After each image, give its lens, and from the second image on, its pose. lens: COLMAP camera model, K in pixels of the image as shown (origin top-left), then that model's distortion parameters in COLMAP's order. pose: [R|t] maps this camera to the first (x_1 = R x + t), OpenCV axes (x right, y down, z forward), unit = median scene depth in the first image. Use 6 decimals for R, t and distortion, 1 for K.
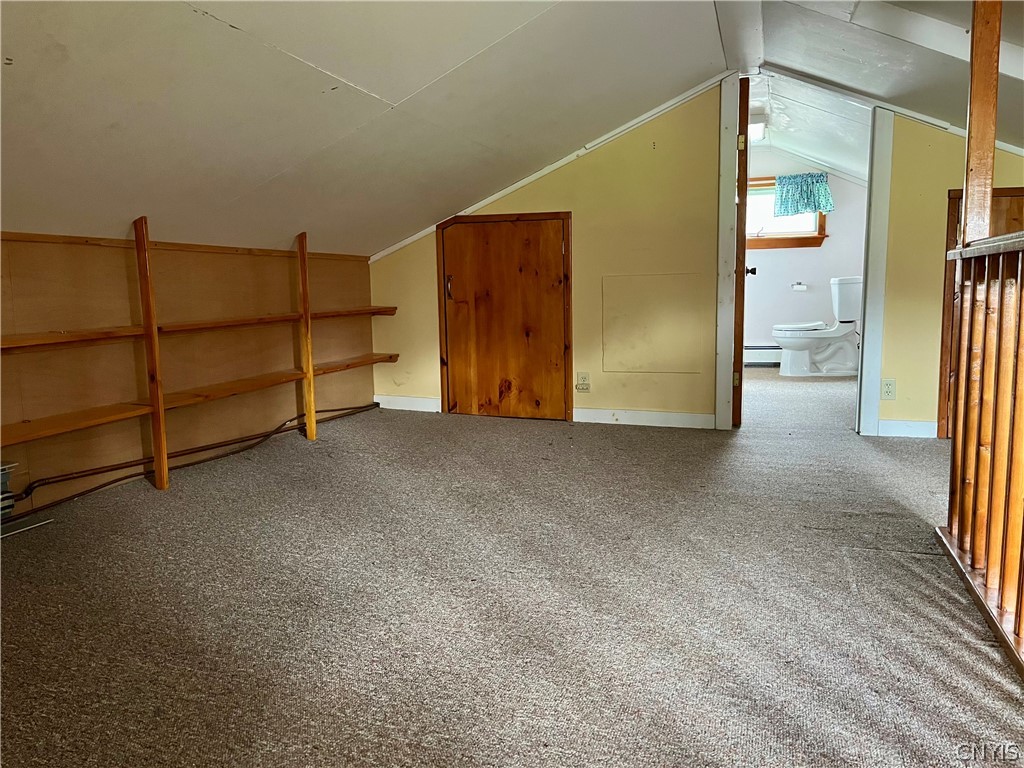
lens RADIAL K [[790.5, 0, 510.7], [0, 790.5, 375.1], [0, 0, 1]] dist [0.020425, 0.000653]
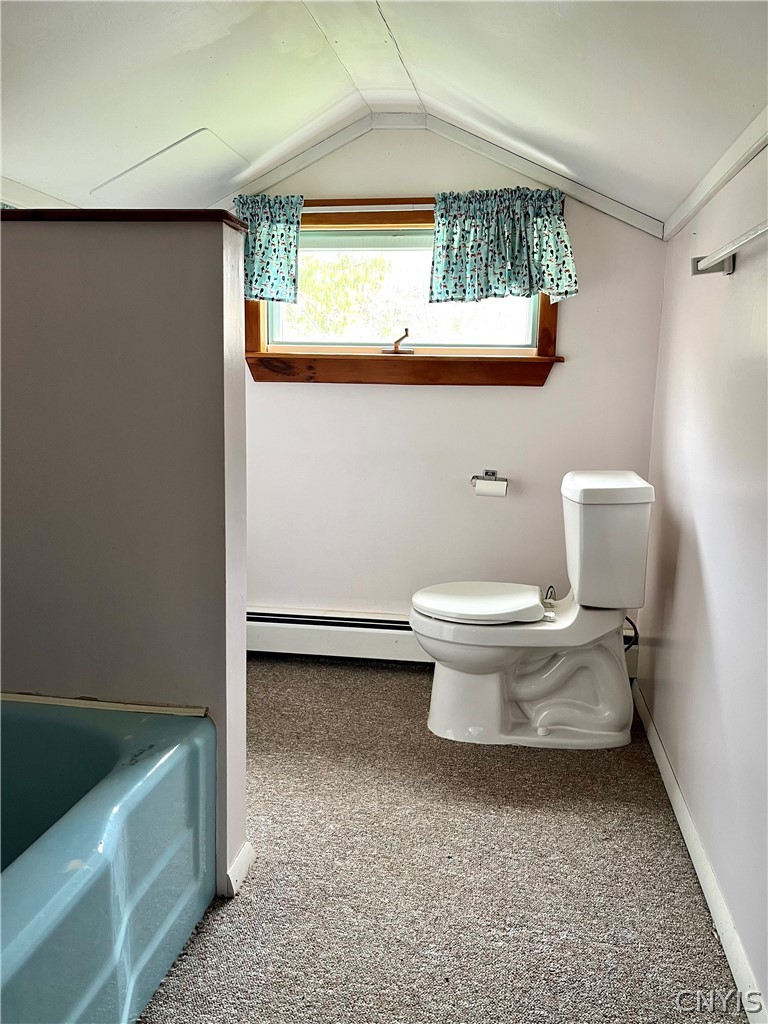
lens RADIAL K [[790.5, 0, 383.2], [0, 790.5, 514.3], [0, 0, 1]] dist [0.020425, 0.000653]
pose [[0.989451, 0.021524, 0.143263, 0.260831], [-0.025025, 0.999429, 0.022687, -0.106522], [-0.142692, -0.026033, 0.989425, 0.629649]]
